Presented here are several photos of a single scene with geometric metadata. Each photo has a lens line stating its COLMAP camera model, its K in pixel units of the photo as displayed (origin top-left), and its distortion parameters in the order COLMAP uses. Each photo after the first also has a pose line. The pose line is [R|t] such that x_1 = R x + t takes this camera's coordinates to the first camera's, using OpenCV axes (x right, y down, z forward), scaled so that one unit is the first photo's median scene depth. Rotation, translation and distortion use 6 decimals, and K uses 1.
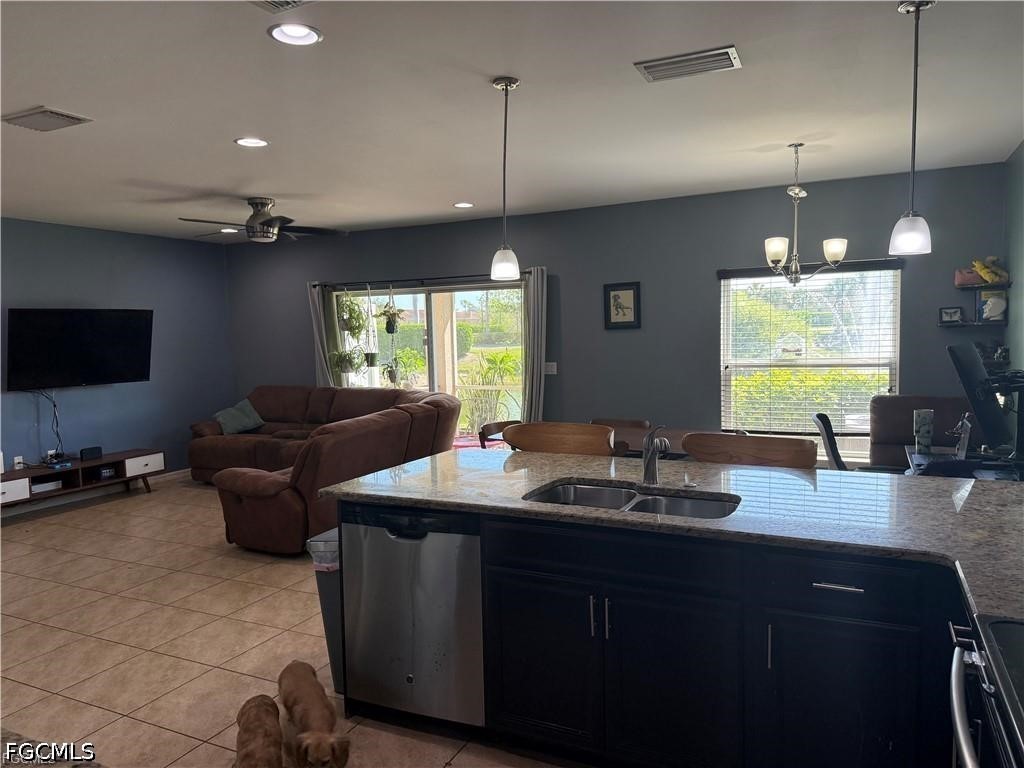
lens RADIAL K [[719.9, 0, 515.6], [0, 719.9, 389.9], [0, 0, 1]] dist [0.081185, -0.103528]
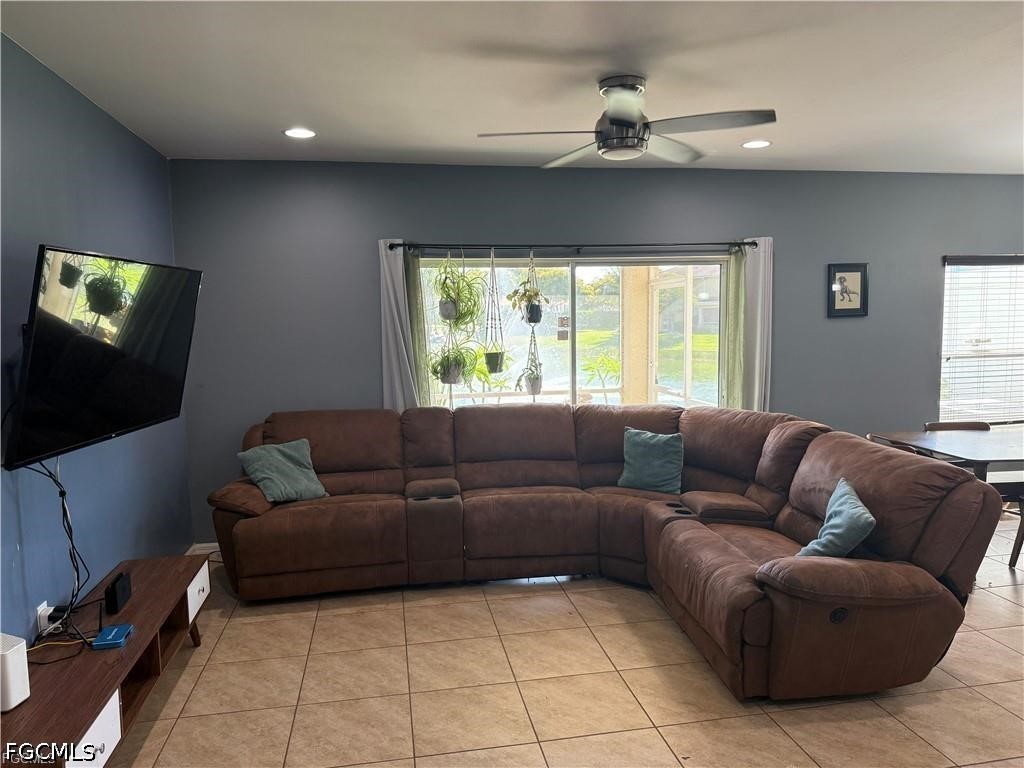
lens RADIAL K [[719.9, 0, 527.5], [0, 719.9, 385.6], [0, 0, 1]] dist [0.081185, -0.103528]
pose [[0.801984, -0.045245, 0.595630, -0.644663], [0.049282, 0.998740, 0.009510, -0.028409], [-0.595310, 0.021727, 0.803203, 0.504451]]
